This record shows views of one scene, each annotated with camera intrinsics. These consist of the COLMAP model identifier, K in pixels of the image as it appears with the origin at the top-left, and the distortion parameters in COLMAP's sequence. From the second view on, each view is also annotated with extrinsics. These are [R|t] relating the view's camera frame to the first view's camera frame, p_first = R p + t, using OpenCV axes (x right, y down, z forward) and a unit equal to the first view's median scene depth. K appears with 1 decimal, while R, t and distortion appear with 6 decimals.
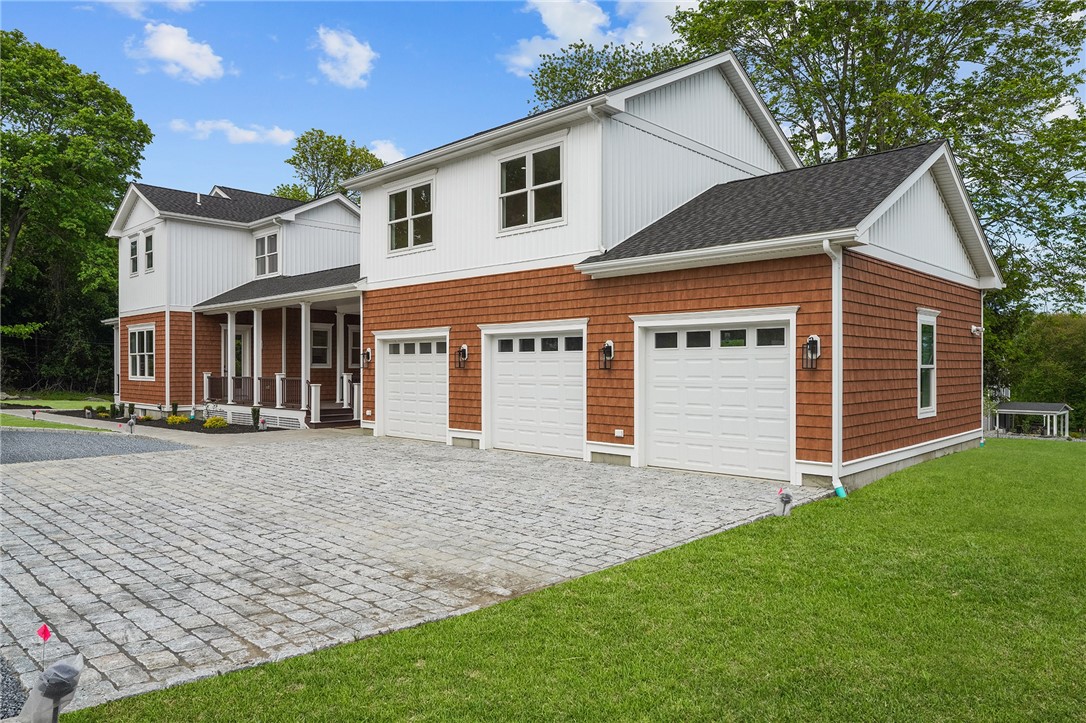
lens RADIAL K [[733.8, 0, 543.0], [0, 733.8, 361.5], [0, 0, 1]] dist [-0.005959, -0.000921]
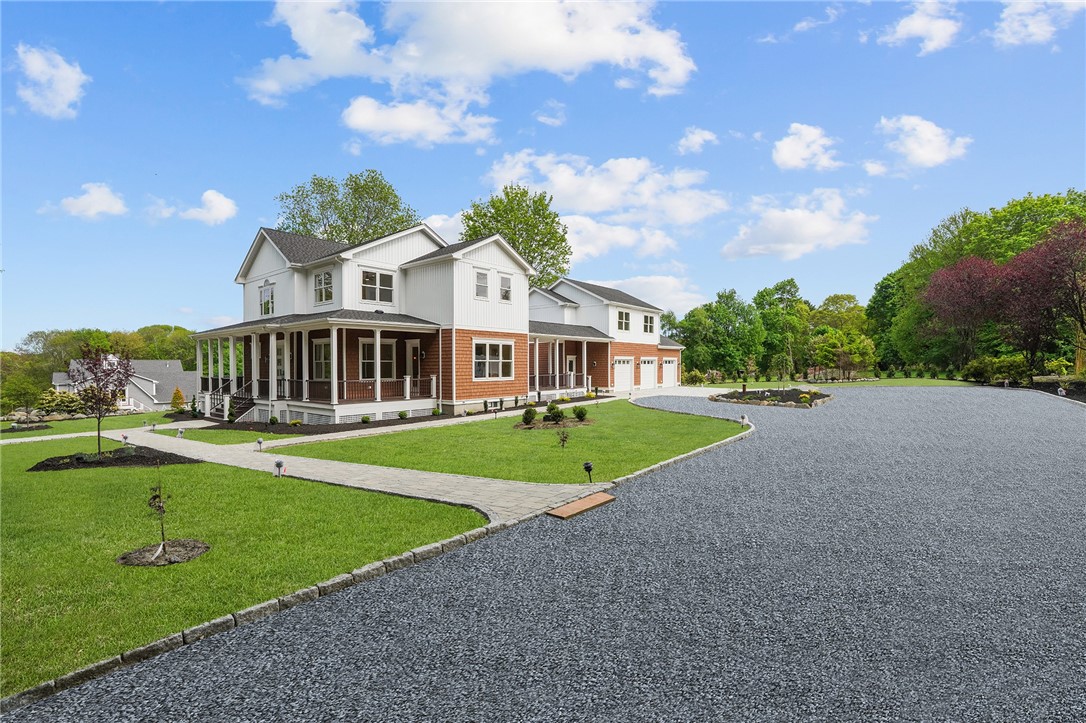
lens RADIAL K [[503.2, 0, 543.0], [0, 503.2, 361.5], [0, 0, 1]] dist [-0.075335, 0.032406]
pose [[-0.105116, 0.007672, 0.994430, -2.329354], [0.000168, 0.999970, -0.007697, -0.003462], [-0.994460, -0.000642, -0.105114, 1.592304]]
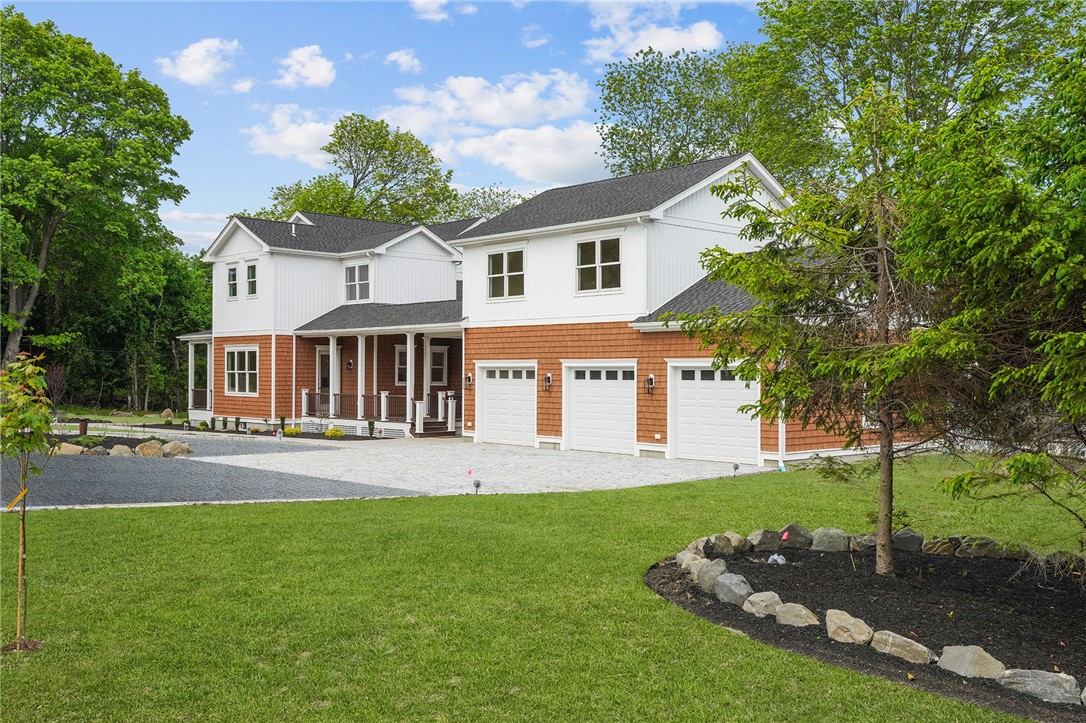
lens RADIAL K [[1043.7, 0, 543.0], [0, 1043.7, 361.5], [0, 0, 1]] dist [0.006039, -0.000115]
pose [[0.997892, 0.003614, -0.064801, 0.005913], [-0.003848, 0.999986, -0.003495, -0.035215], [0.064787, 0.003737, 0.997892, -0.854649]]
